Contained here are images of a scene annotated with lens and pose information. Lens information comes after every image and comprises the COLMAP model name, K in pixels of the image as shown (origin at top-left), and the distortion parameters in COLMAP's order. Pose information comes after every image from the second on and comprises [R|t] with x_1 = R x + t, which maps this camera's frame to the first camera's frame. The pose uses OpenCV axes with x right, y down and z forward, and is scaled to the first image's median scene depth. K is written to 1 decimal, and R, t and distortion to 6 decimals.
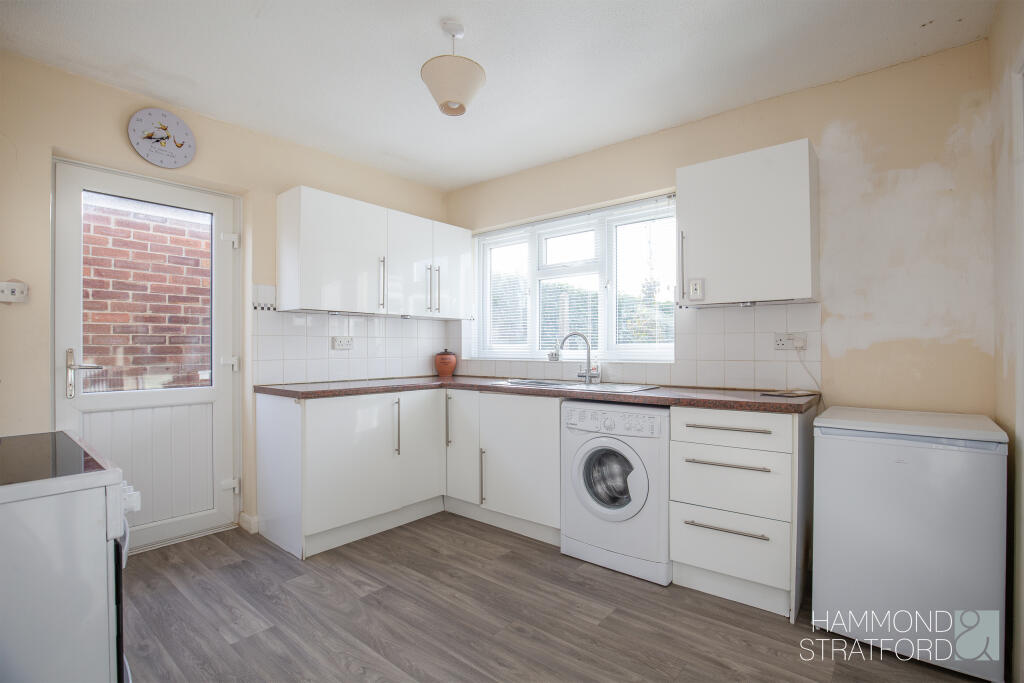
lens RADIAL K [[477.7, 0, 514.5], [0, 477.7, 345.8], [0, 0, 1]] dist [-0.015297, 0.000020]
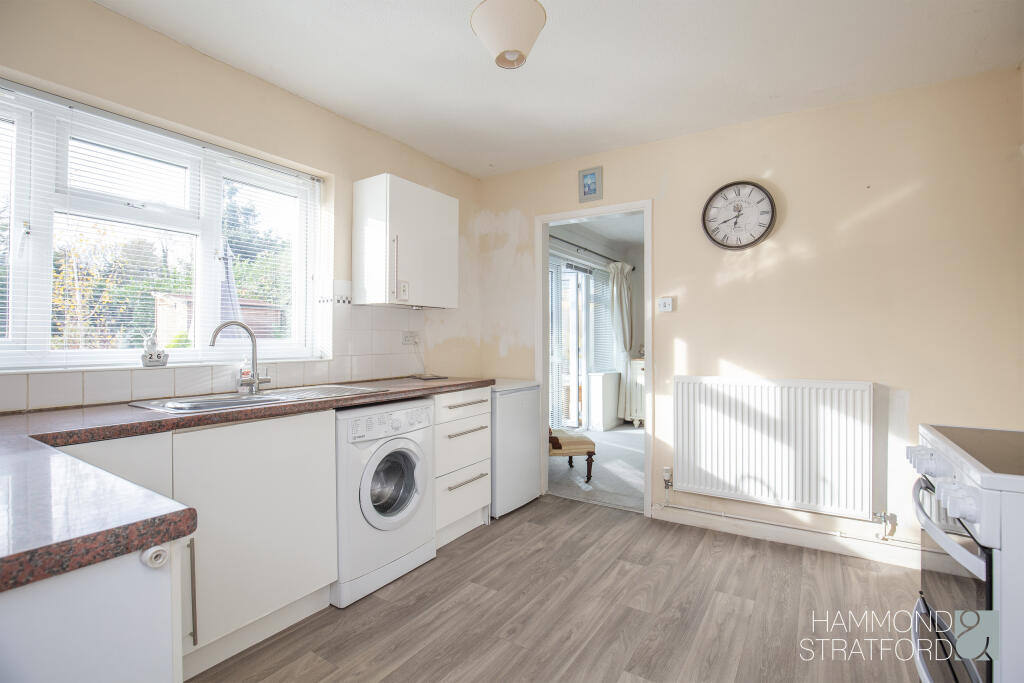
lens RADIAL K [[477.7, 0, 514.5], [0, 477.7, 345.8], [0, 0, 1]] dist [-0.015297, 0.000020]
pose [[-0.126744, -0.002199, 0.991933, -1.197050], [-0.000516, 0.999998, 0.002151, 0.005276], [-0.991935, -0.000239, -0.126745, 1.236882]]
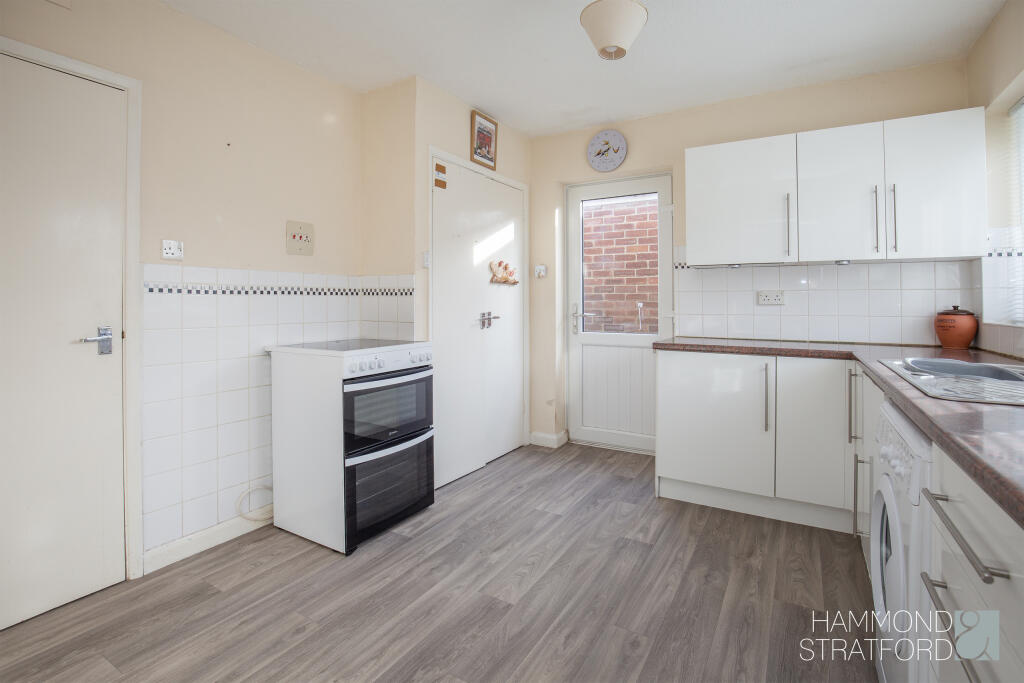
lens RADIAL K [[490.9, 0, 514.0], [0, 490.9, 299.0], [0, 0, 1]] dist [-0.019882, -0.000263]
pose [[0.164073, -0.007187, -0.986422, 0.613256], [-0.000806, 0.999972, -0.007419, 0.004891], [0.986448, 0.002012, 0.164063, 0.494641]]
